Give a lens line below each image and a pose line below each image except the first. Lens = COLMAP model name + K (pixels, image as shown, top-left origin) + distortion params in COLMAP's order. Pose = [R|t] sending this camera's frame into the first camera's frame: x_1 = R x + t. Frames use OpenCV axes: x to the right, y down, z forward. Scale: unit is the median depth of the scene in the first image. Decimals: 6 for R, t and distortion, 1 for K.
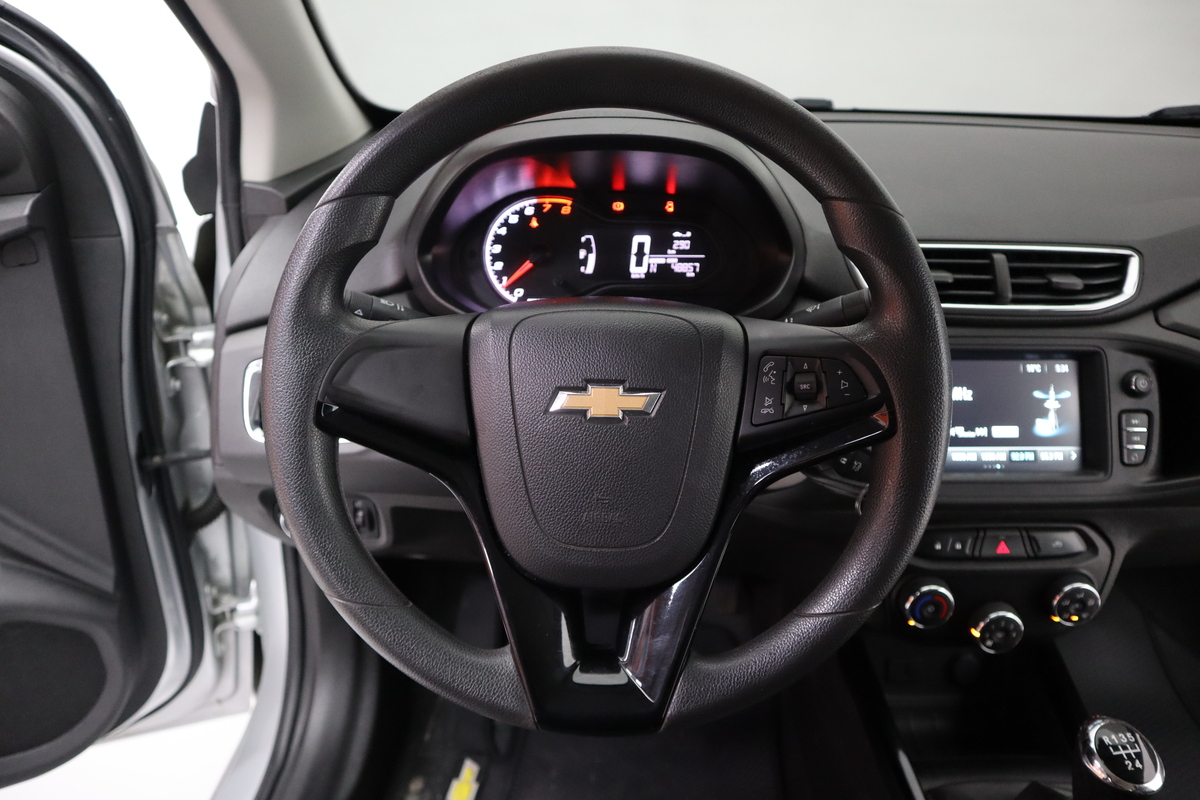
lens RADIAL K [[818.7, 0, 600.0], [0, 818.7, 400.0], [0, 0, 1]] dist [-0.118583, 0.076529]
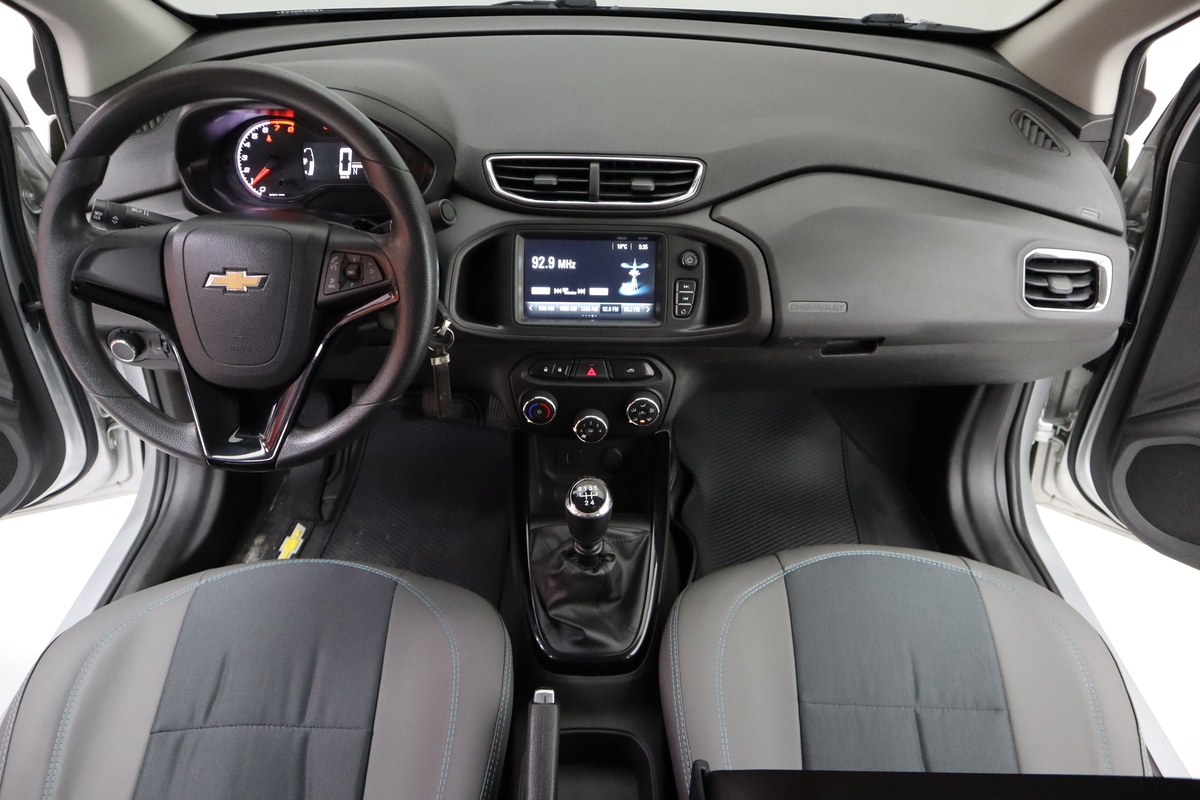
lens RADIAL K [[818.7, 0, 600.0], [0, 818.7, 400.0], [0, 0, 1]] dist [-0.118583, 0.076529]
pose [[0.999710, 0.010442, 0.021722, 0.479339], [-0.014760, 0.977753, 0.209241, -0.075665], [-0.019054, -0.209501, 0.977623, -0.461938]]
